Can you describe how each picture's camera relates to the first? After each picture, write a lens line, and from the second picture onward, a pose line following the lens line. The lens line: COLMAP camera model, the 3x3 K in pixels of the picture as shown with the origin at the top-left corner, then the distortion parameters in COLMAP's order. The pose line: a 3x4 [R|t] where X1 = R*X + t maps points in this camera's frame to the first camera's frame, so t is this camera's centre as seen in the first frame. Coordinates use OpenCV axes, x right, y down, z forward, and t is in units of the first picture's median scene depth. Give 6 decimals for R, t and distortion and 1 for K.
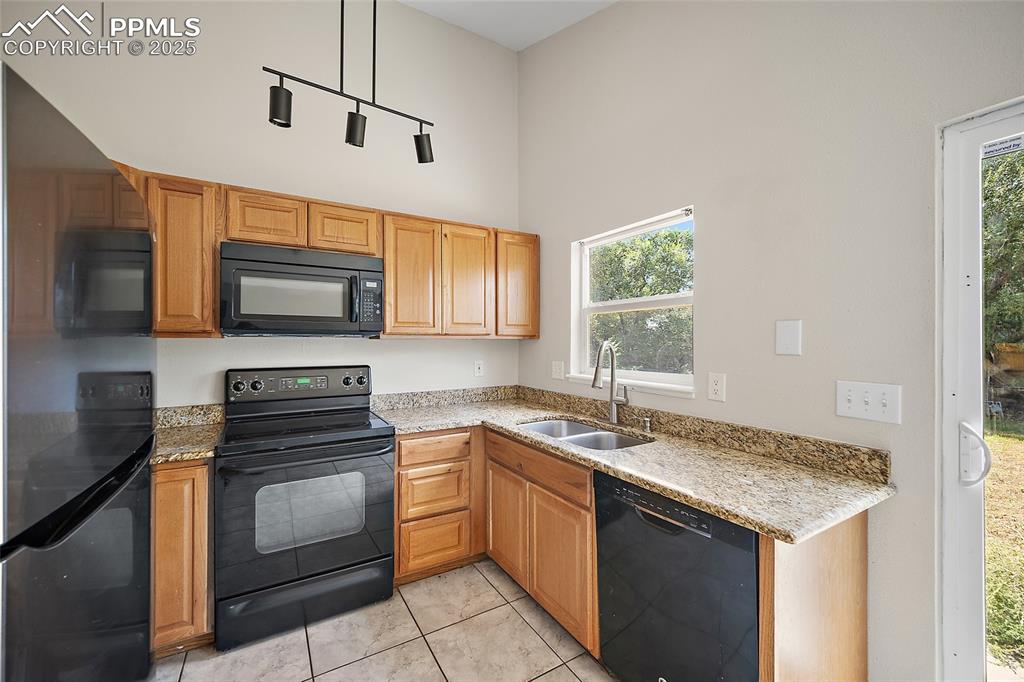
lens RADIAL K [[403.7, 0, 512.0], [0, 403.7, 341.0], [0, 0, 1]] dist [-0.006988, -0.000275]
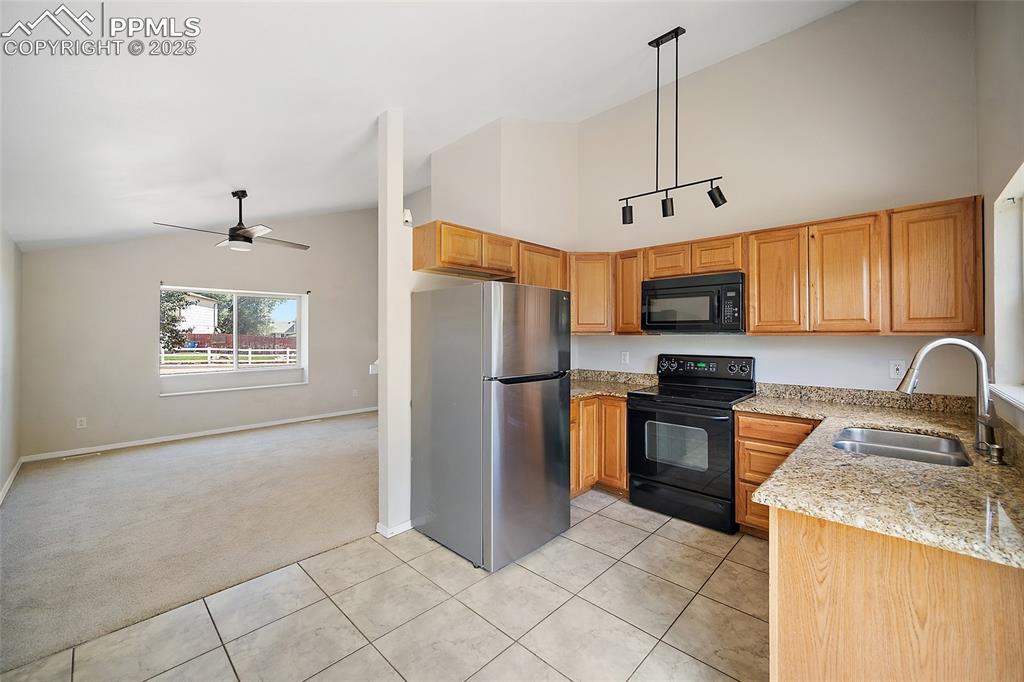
lens RADIAL K [[403.7, 0, 512.0], [0, 403.7, 341.0], [0, 0, 1]] dist [-0.006988, -0.000275]
pose [[0.266054, 0.013094, -0.963869, 0.726963], [-0.001280, 0.999912, 0.013230, -0.004779], [0.963957, -0.002286, 0.266047, -0.028253]]
